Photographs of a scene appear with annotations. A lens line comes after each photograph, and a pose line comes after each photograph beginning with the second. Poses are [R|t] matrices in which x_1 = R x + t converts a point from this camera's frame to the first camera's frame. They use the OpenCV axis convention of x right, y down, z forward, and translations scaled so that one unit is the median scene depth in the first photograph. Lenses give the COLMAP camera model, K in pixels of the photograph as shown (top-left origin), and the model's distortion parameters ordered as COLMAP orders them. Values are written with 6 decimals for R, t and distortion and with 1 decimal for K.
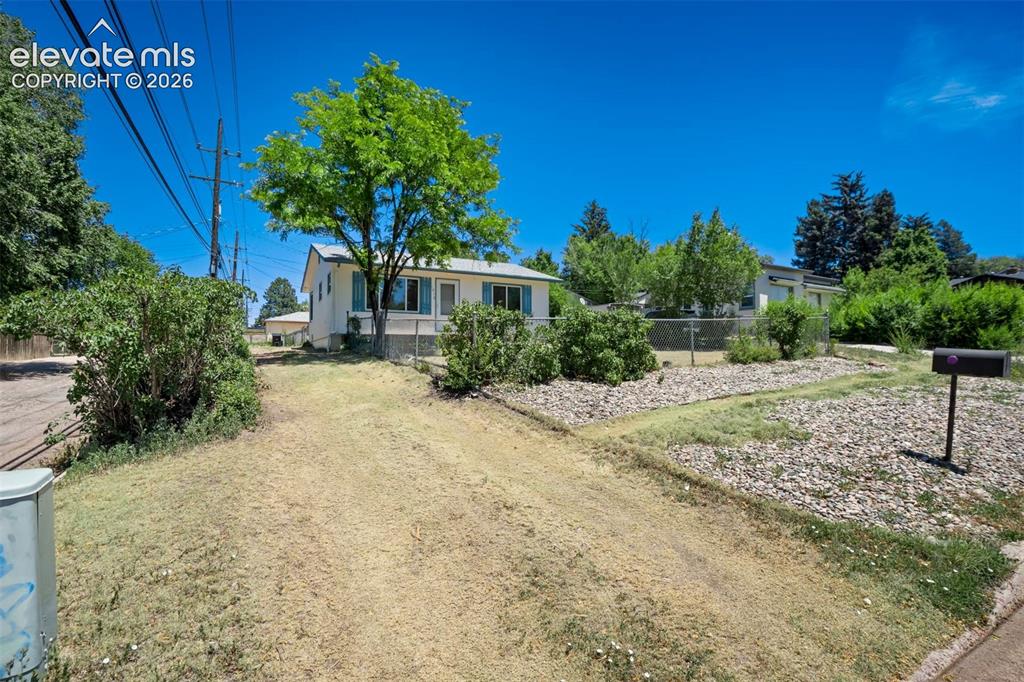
lens RADIAL K [[478.6, 0, 518.1], [0, 478.6, 346.0], [0, 0, 1]] dist [-0.046394, 0.023594]
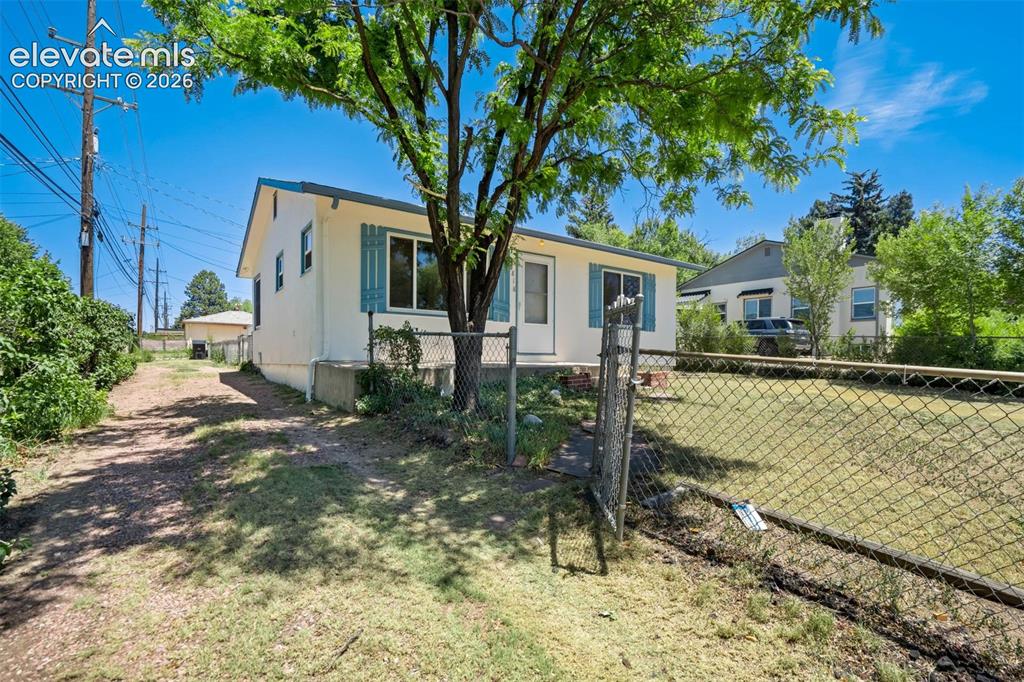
lens RADIAL K [[473.5, 0, 509.2], [0, 473.5, 369.1], [0, 0, 1]] dist [-0.045289, 0.021926]
pose [[0.994107, 0.007191, 0.108163, -0.147022], [-0.011631, 0.999113, 0.040471, -0.021827], [-0.107776, -0.041490, 0.993309, 0.306985]]
